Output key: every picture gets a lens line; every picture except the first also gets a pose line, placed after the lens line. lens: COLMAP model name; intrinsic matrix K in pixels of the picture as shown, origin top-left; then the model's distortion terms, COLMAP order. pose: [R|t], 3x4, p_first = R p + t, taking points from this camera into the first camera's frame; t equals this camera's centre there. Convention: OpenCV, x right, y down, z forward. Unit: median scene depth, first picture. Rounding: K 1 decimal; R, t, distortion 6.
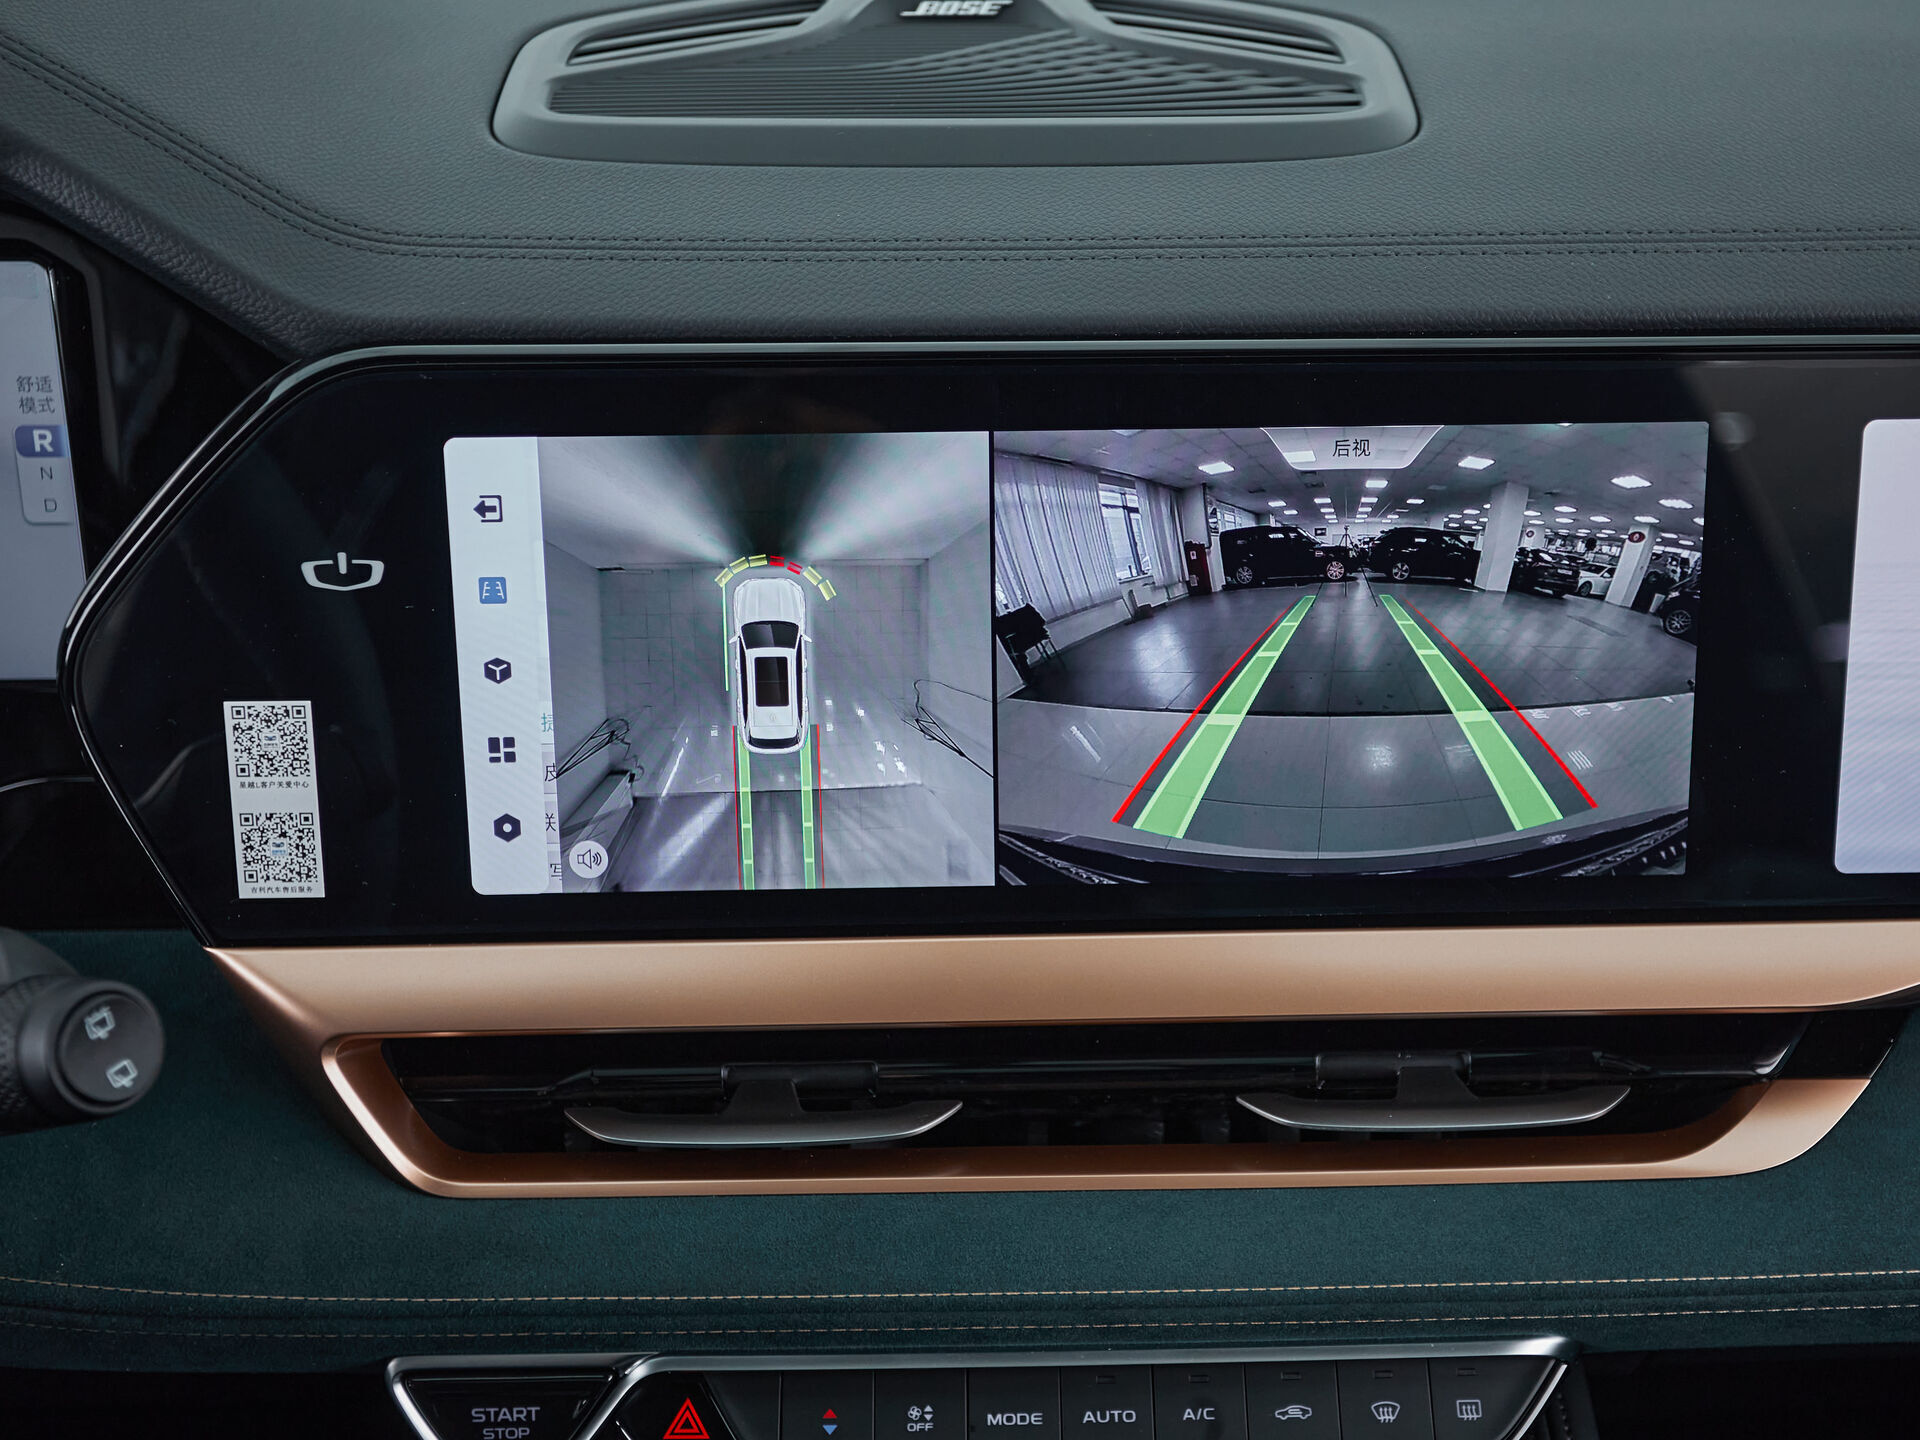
lens RADIAL K [[2313.5, 0, 960.0], [0, 2313.5, 720.0], [0, 0, 1]] dist [0.027173, 0.067186]
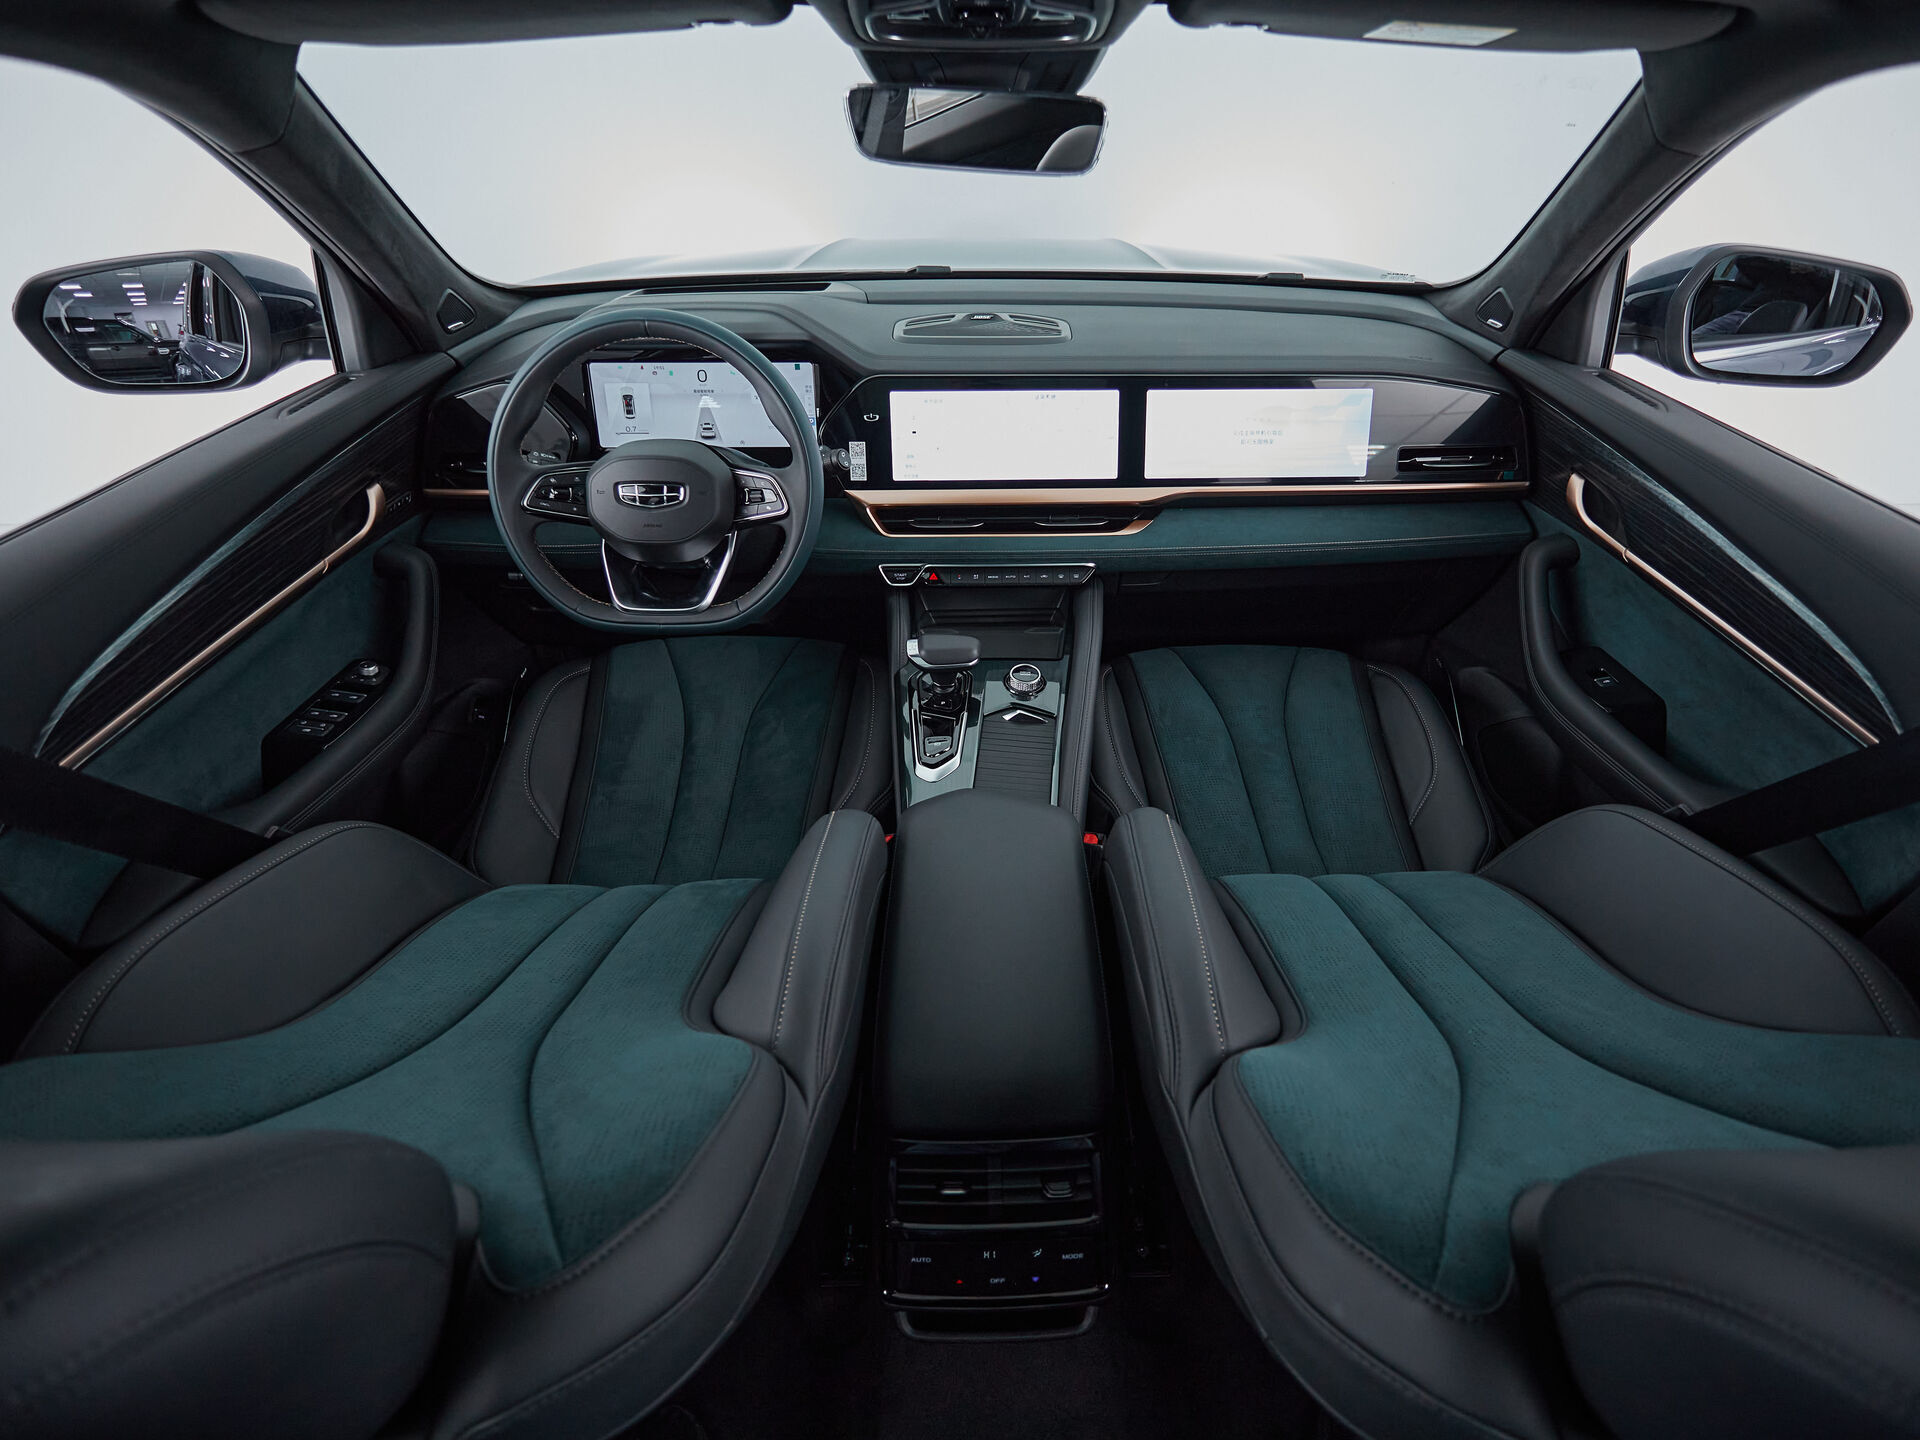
lens RADIAL K [[897.7, 0, 960.0], [0, 897.7, 720.0], [0, 0, 1]] dist [0.000627, 0.000091]
pose [[0.999996, -0.000063, -0.002743, -0.049666], [0.000239, 0.997931, 0.064295, 0.503992], [0.002734, -0.064296, 0.997927, -1.139291]]
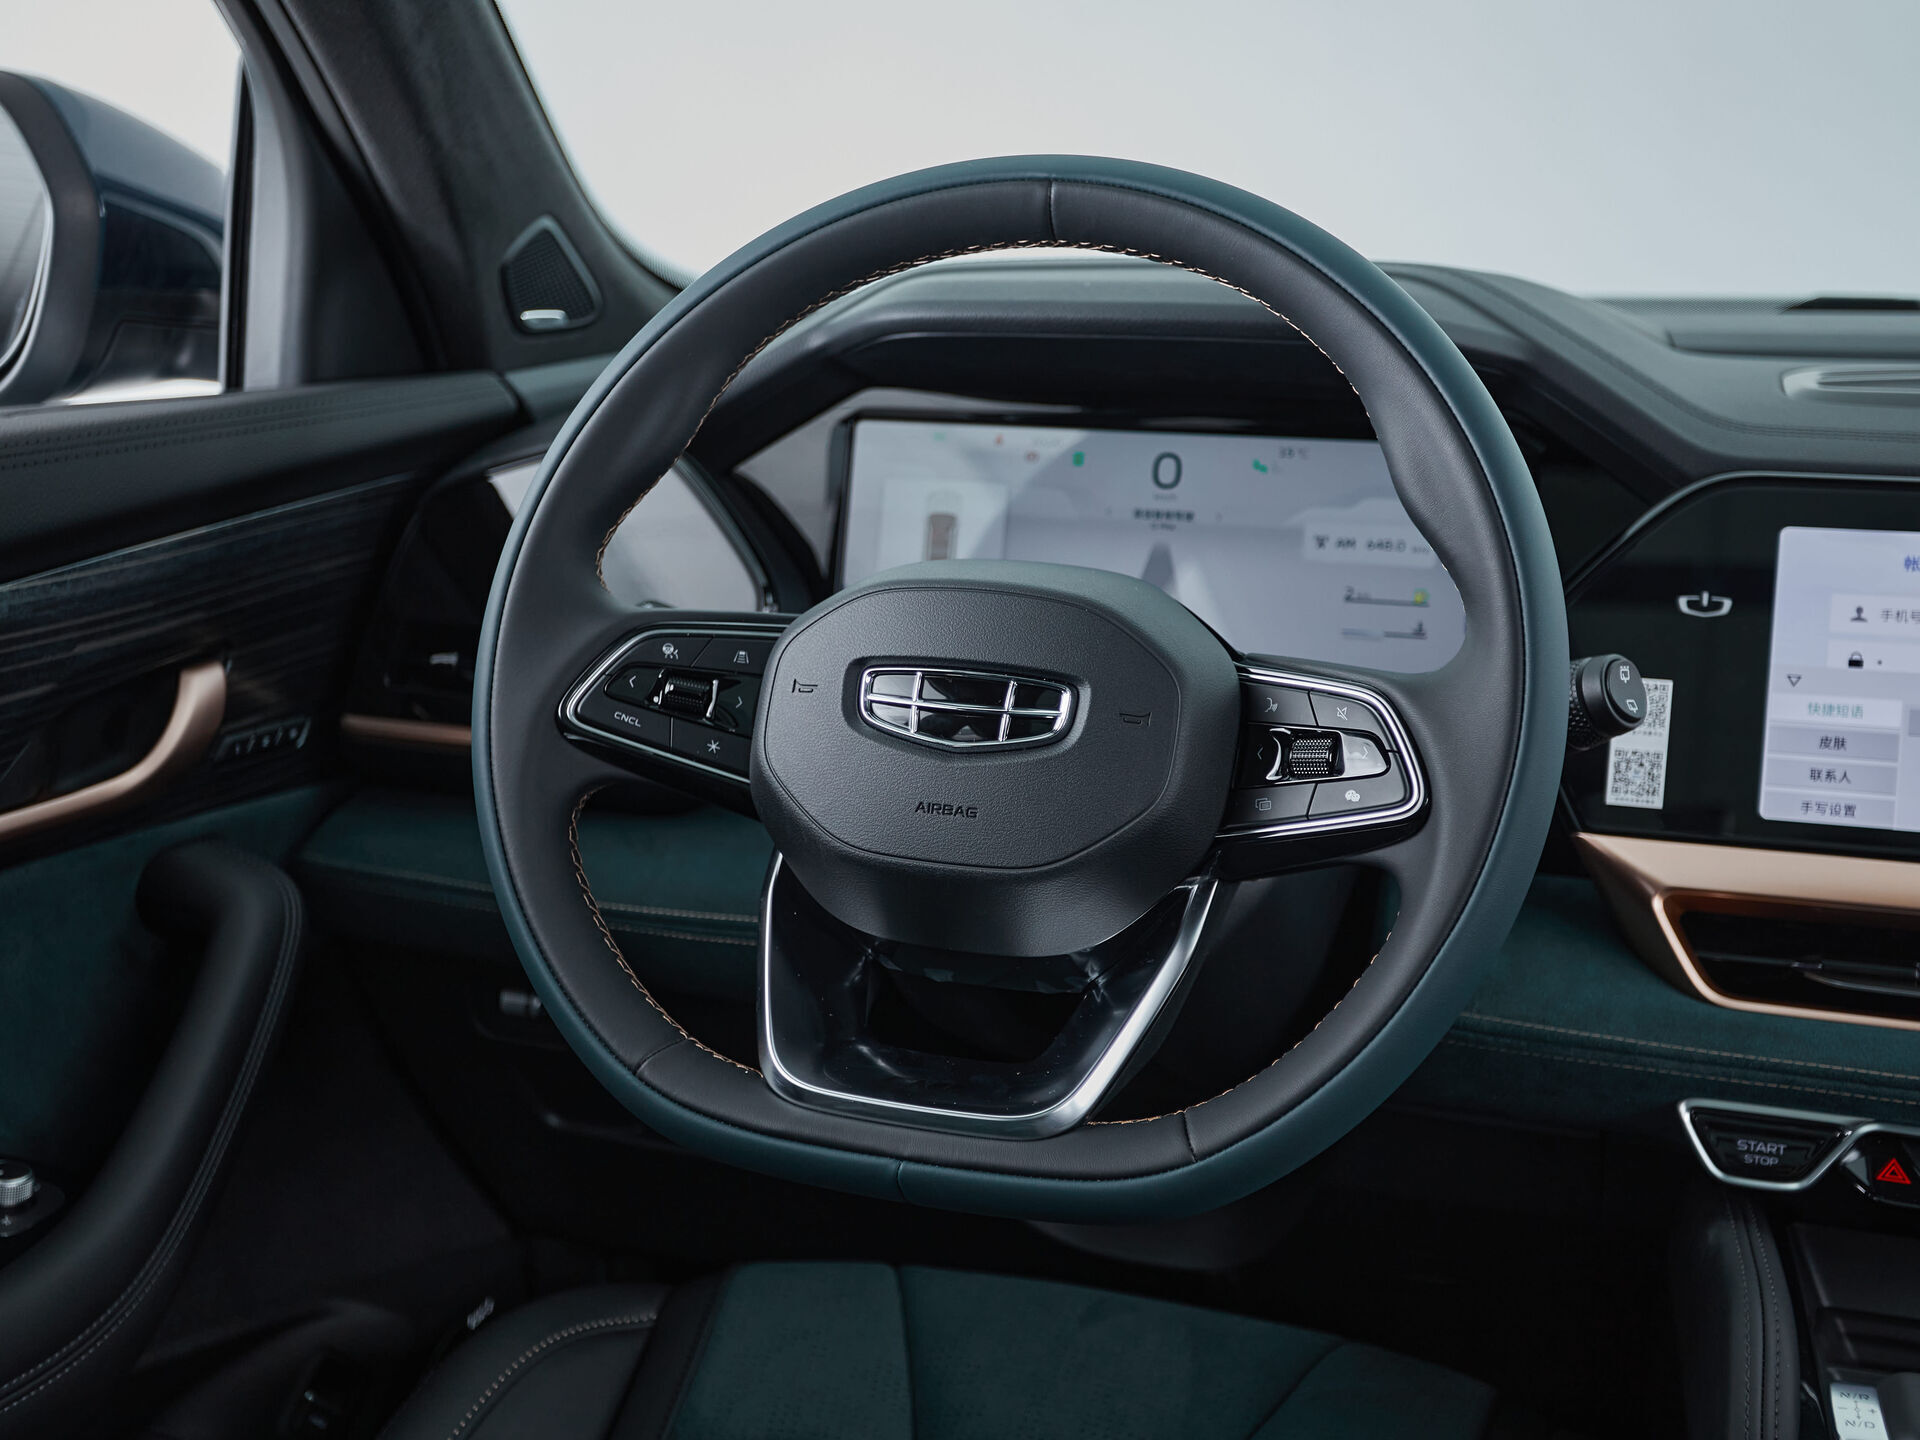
lens RADIAL K [[2313.5, 0, 960.0], [0, 2313.5, 720.0], [0, 0, 1]] dist [0.027173, 0.067186]
pose [[0.944750, 0.081638, -0.317462, -0.229890], [-0.176947, 0.942273, -0.284273, 0.555971], [0.275929, 0.324741, 0.904658, -0.582264]]
